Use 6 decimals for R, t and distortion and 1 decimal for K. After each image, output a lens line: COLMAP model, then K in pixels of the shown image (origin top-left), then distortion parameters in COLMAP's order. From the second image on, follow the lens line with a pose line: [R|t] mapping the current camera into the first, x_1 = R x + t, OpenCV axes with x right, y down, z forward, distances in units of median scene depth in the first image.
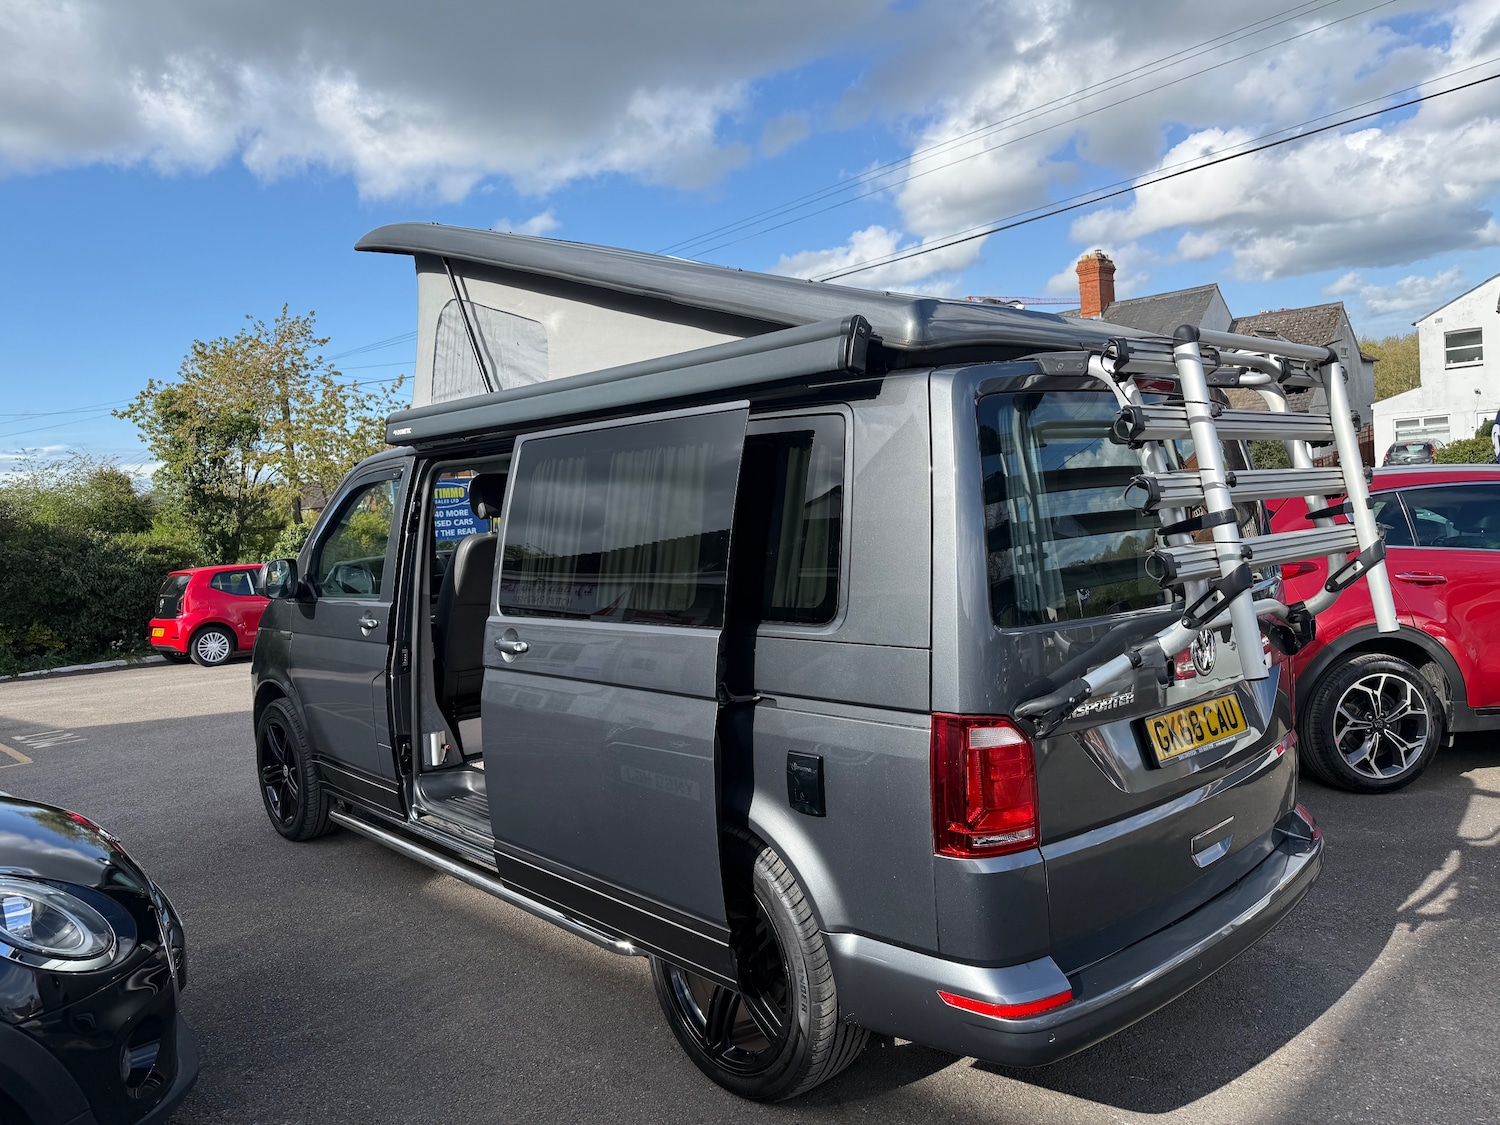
lens RADIAL K [[1035.1, 0, 748.0], [0, 1035.1, 562.1], [0, 0, 1]] dist [0.143485, -0.189282]
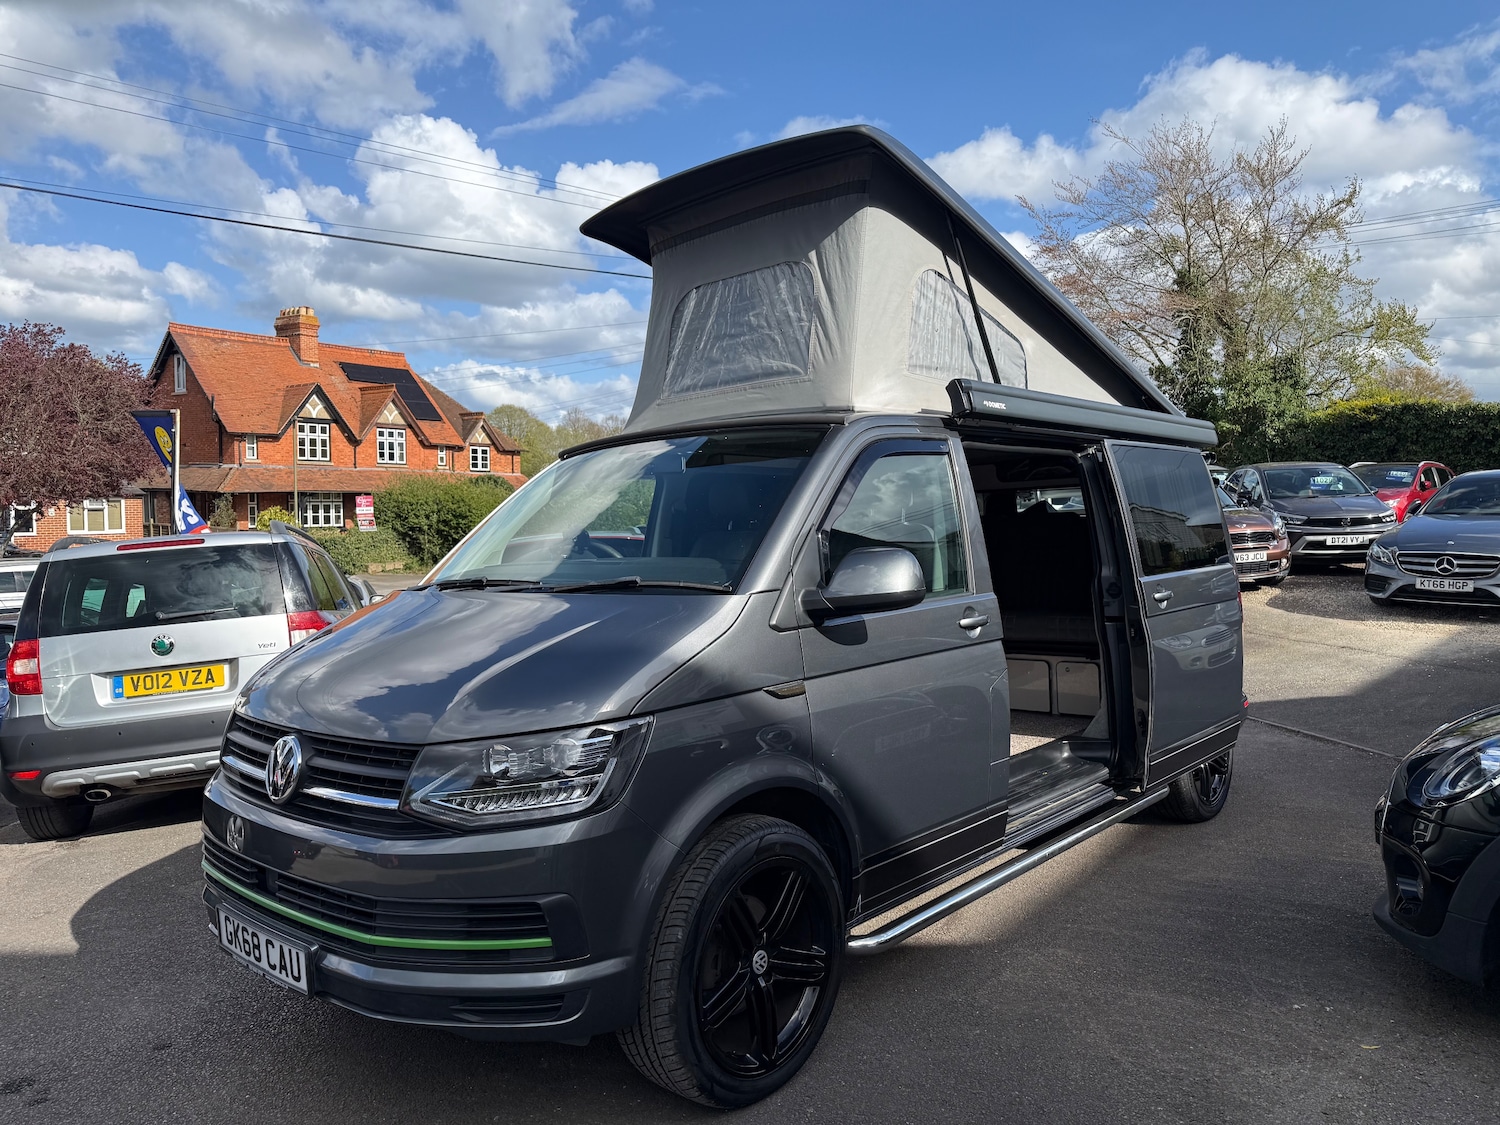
lens RADIAL K [[1074.7, 0, 745.6], [0, 1074.7, 559.6], [0, 0, 1]] dist [0.010485, -0.005388]
pose [[-0.095063, 0.033587, 0.994904, -1.433680], [0.089948, 0.995632, -0.025017, 0.015801], [-0.991399, 0.087111, -0.097669, 1.532067]]
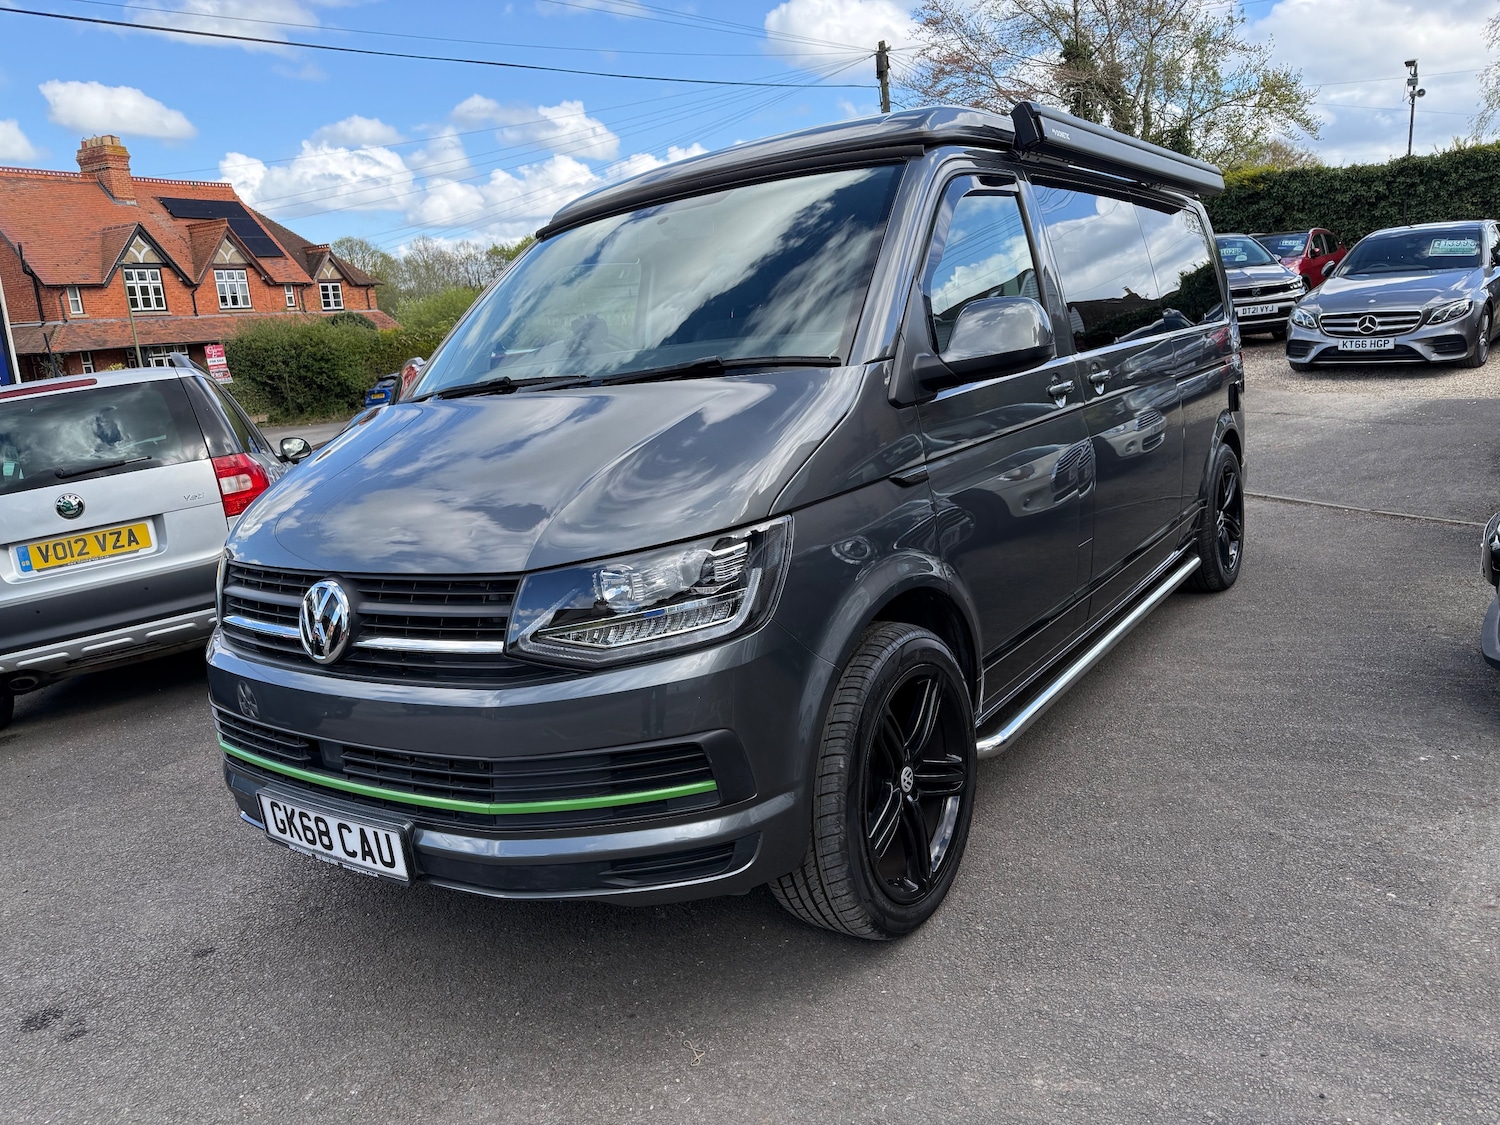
lens RADIAL K [[1074.7, 0, 745.2], [0, 1074.7, 562.9], [0, 0, 1]] dist [0.002039, -0.004726]
pose [[-0.208244, -0.116344, 0.971133, -1.277280], [0.168257, 0.973837, 0.152748, 0.029065], [-0.963496, 0.195208, -0.183220, 1.672463]]
